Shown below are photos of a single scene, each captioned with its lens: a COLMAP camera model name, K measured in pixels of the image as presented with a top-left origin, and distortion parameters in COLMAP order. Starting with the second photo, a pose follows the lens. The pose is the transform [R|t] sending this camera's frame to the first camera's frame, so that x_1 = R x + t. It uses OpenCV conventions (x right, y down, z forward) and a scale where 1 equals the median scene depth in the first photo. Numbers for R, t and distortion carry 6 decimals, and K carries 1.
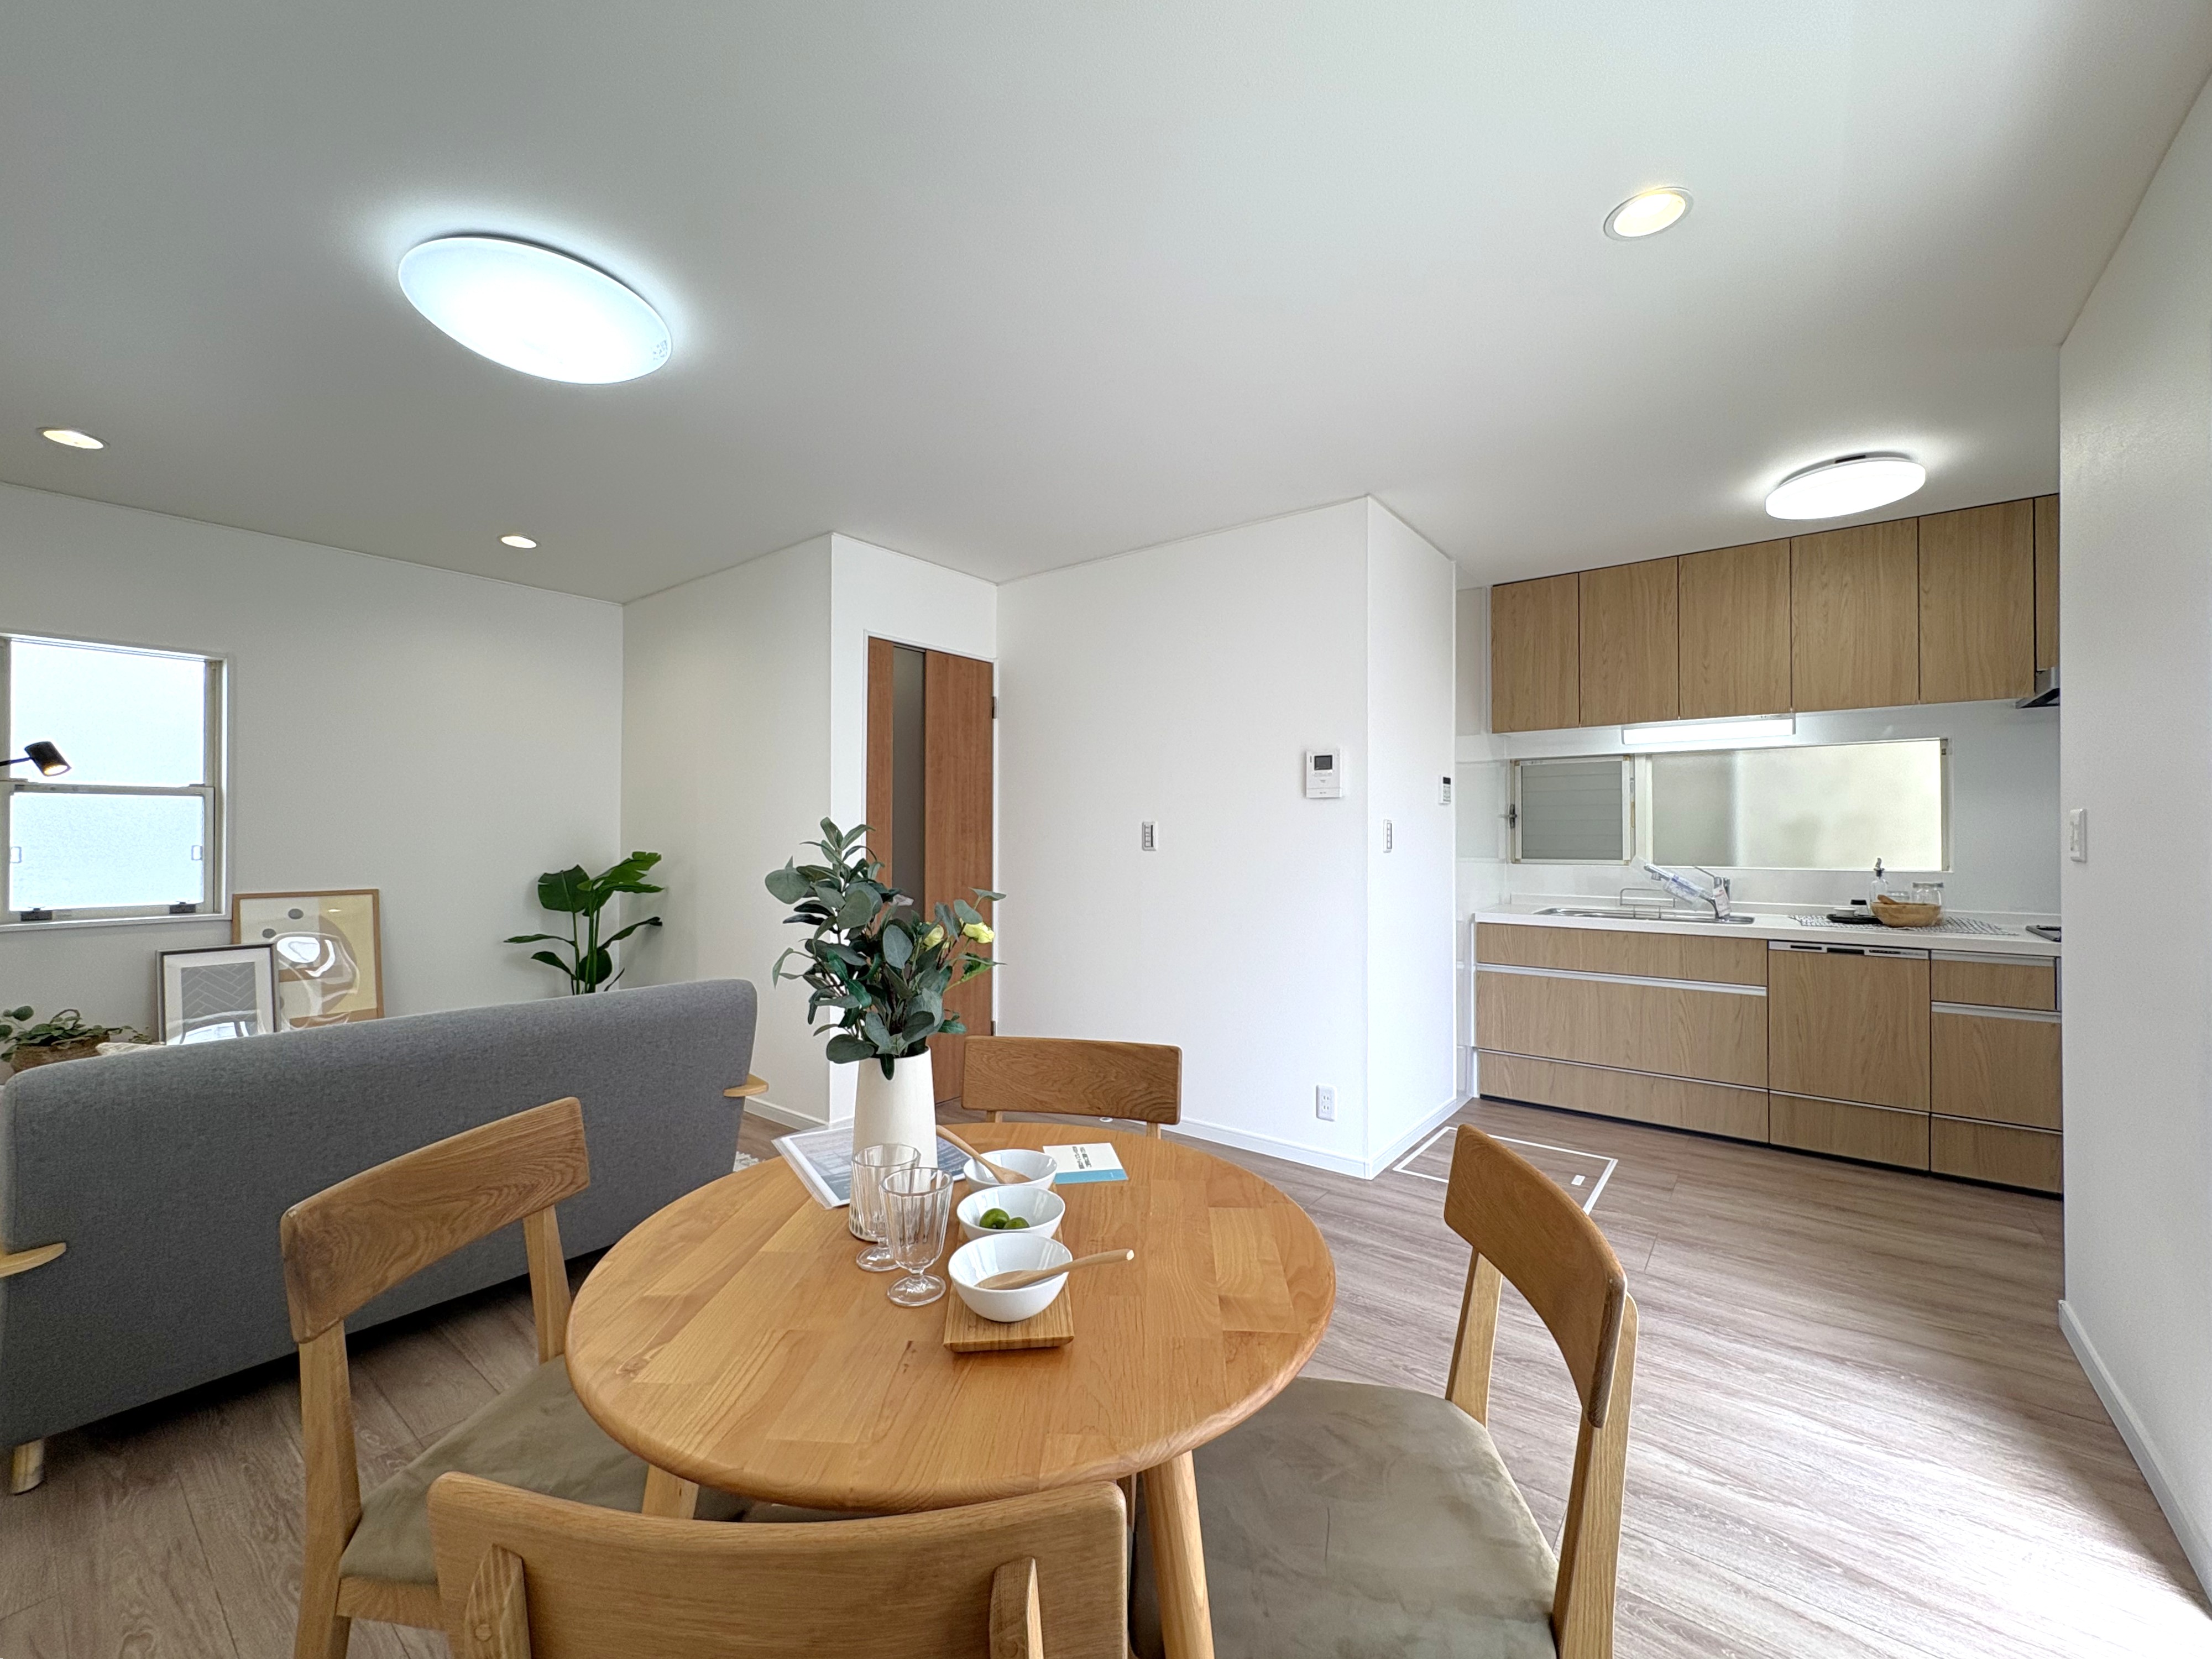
lens RADIAL K [[894.1, 0, 1088.2], [0, 894.1, 829.0], [0, 0, 1]] dist [-0.002217, -0.000950]
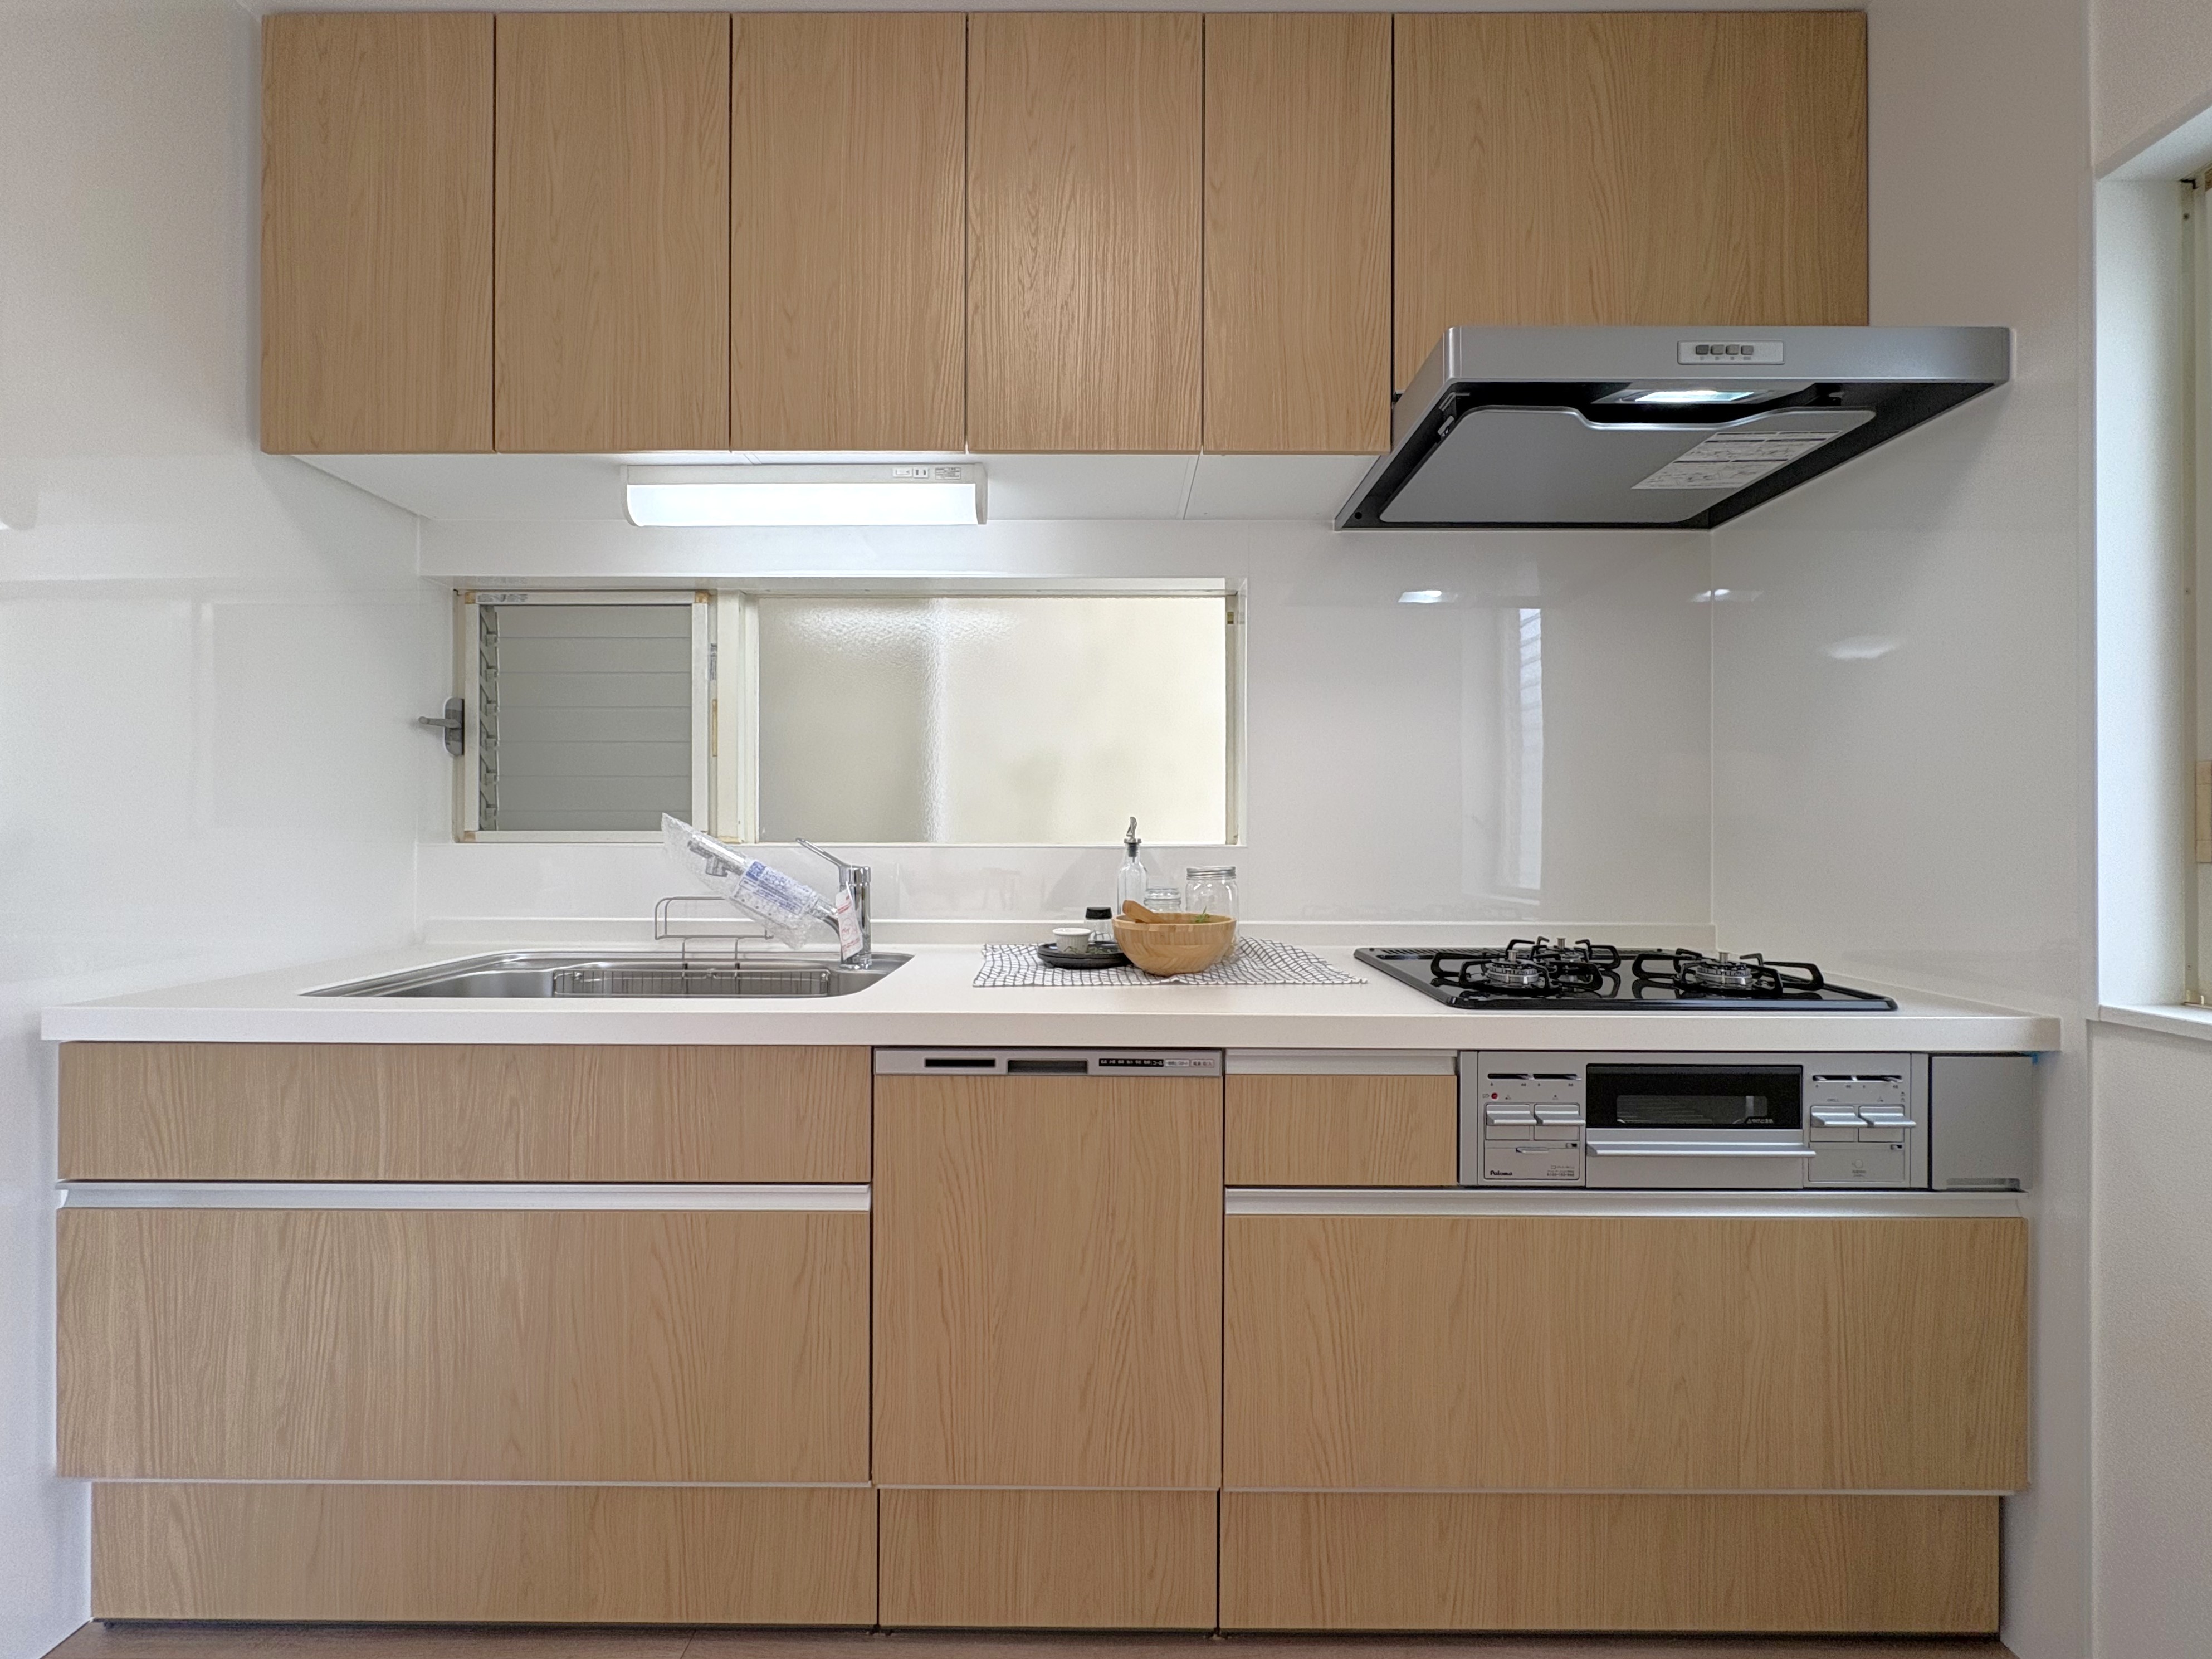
lens RADIAL K [[894.2, 0, 1116.7], [0, 894.2, 831.0], [0, 0, 1]] dist [-0.002217, -0.000950]
pose [[0.779604, 0.002803, 0.626267, 0.583724], [-0.007044, 0.999966, 0.004293, 0.037748], [-0.626234, -0.007758, 0.779597, 0.637069]]
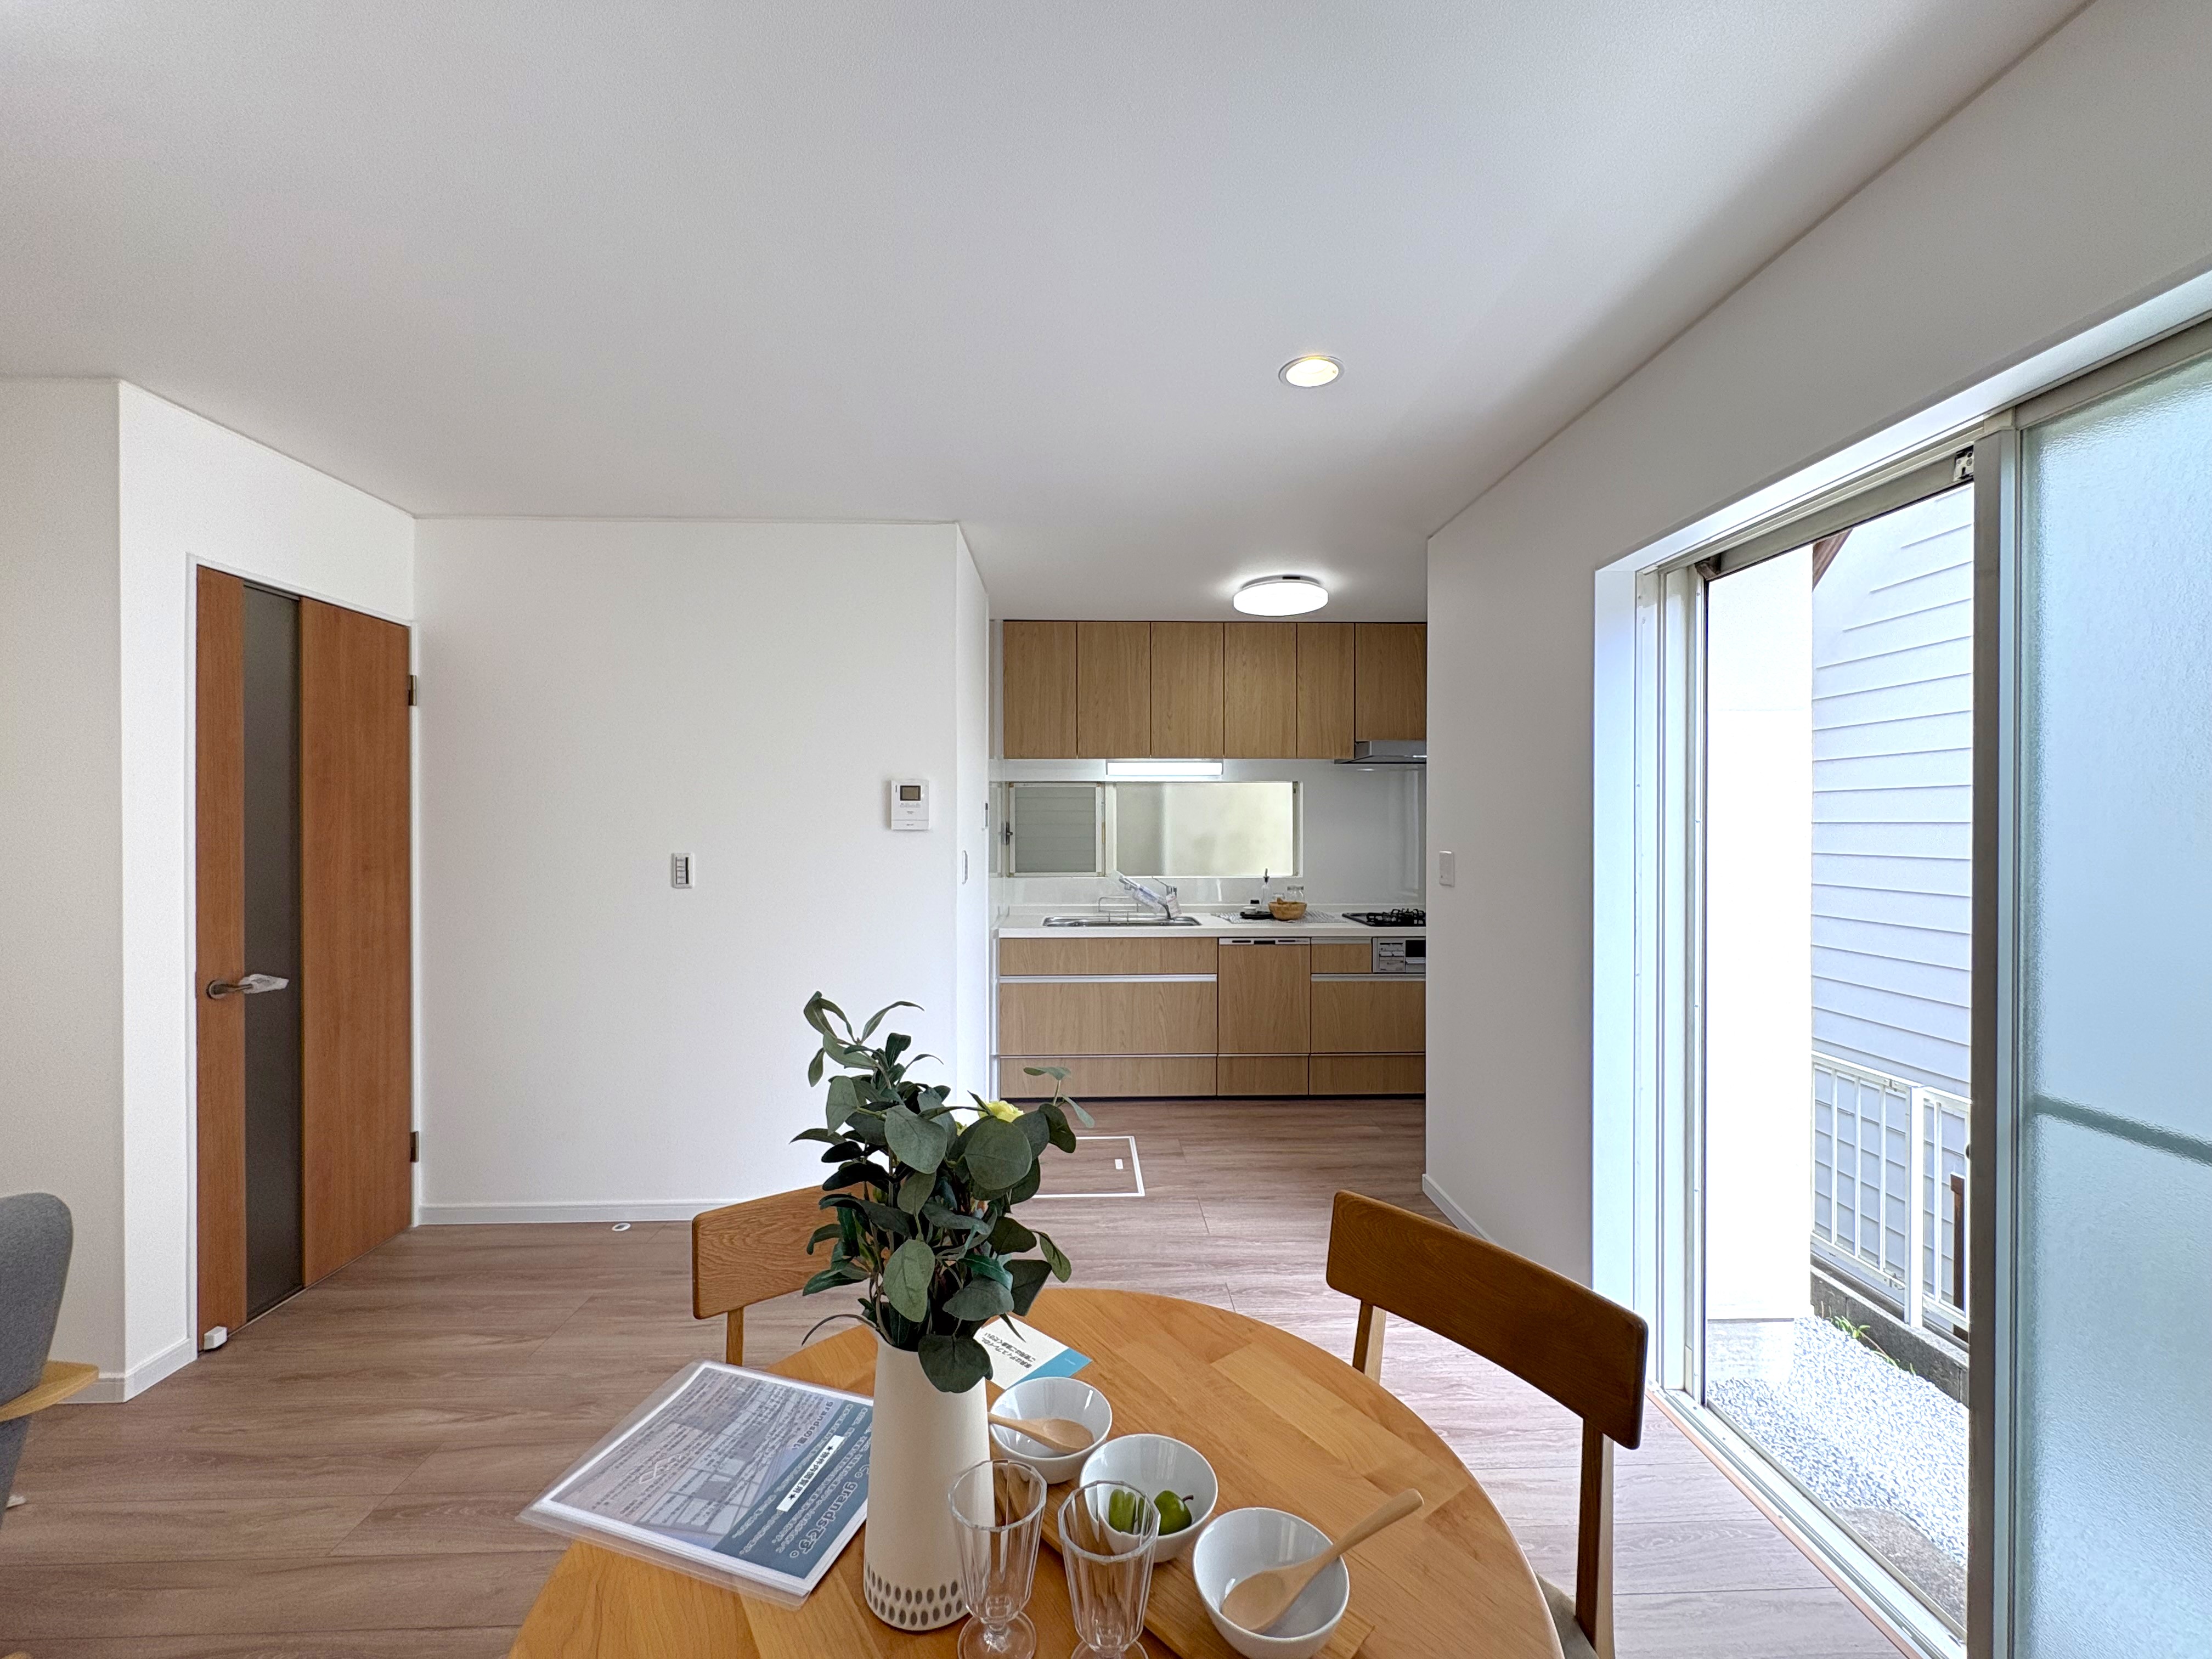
lens RADIAL K [[894.1, 0, 1109.1], [0, 894.1, 831.3], [0, 0, 1]] dist [-0.002217, -0.000950]
pose [[0.759637, -0.008600, 0.650290, -0.175084], [-0.002470, 0.999867, 0.016109, -0.044829], [-0.650342, -0.013843, 0.759515, 0.124939]]
